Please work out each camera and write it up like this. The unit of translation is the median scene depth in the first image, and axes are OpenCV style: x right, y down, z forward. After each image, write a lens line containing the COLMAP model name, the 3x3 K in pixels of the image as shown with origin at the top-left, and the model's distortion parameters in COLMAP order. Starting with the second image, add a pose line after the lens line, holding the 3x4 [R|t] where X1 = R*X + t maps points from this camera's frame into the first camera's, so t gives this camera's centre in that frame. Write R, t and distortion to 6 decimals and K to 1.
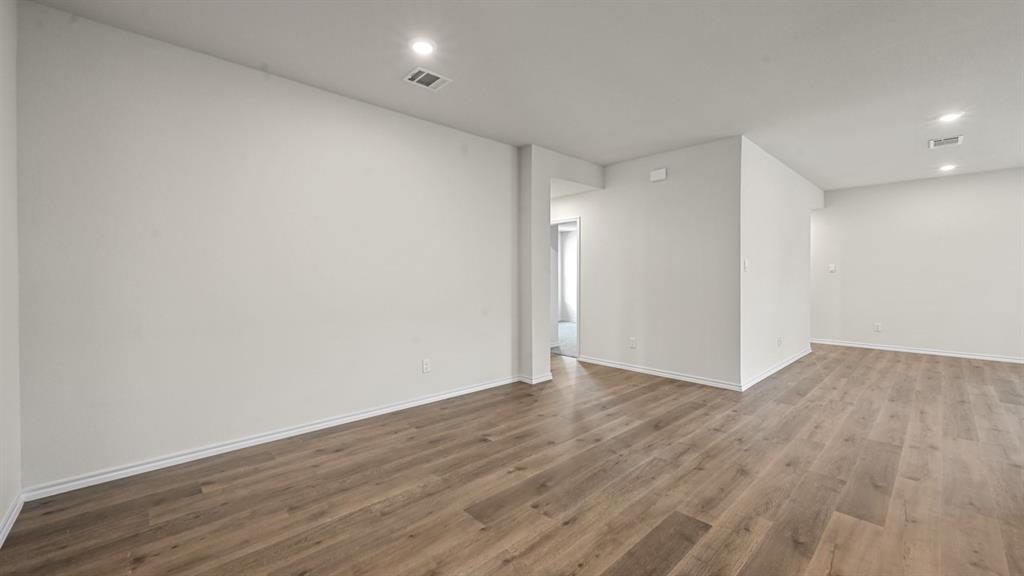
lens RADIAL K [[404.8, 0, 508.7], [0, 404.8, 282.5], [0, 0, 1]] dist [-0.002156, 0.001036]
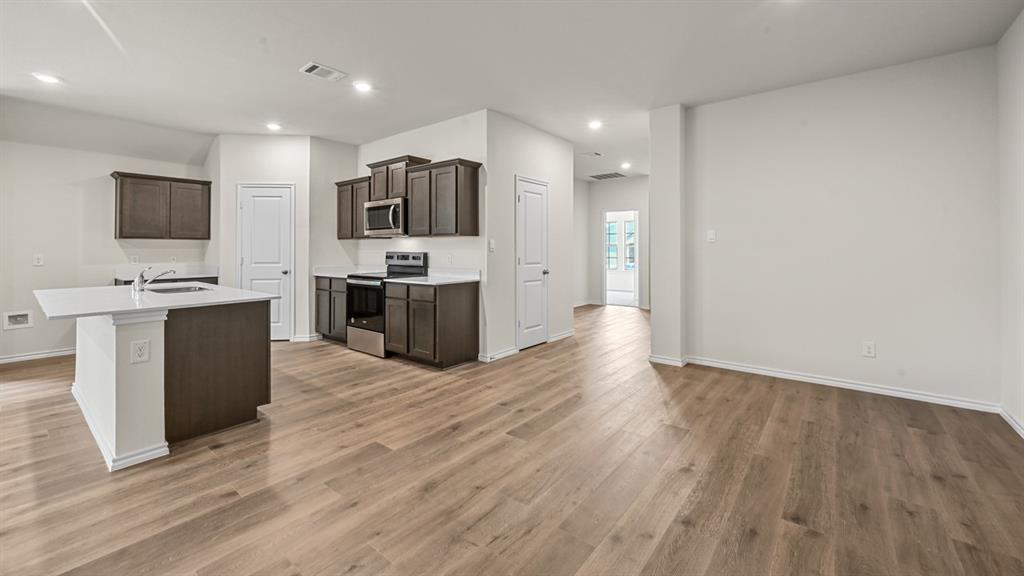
lens RADIAL K [[404.8, 0, 507.8], [0, 404.8, 245.8], [0, 0, 1]] dist [-0.002156, 0.001036]
pose [[-0.990272, 0.003920, -0.139090, 0.492416], [0.002911, 0.999968, 0.007459, -0.025437], [0.139115, 0.006981, -0.990252, 1.690785]]
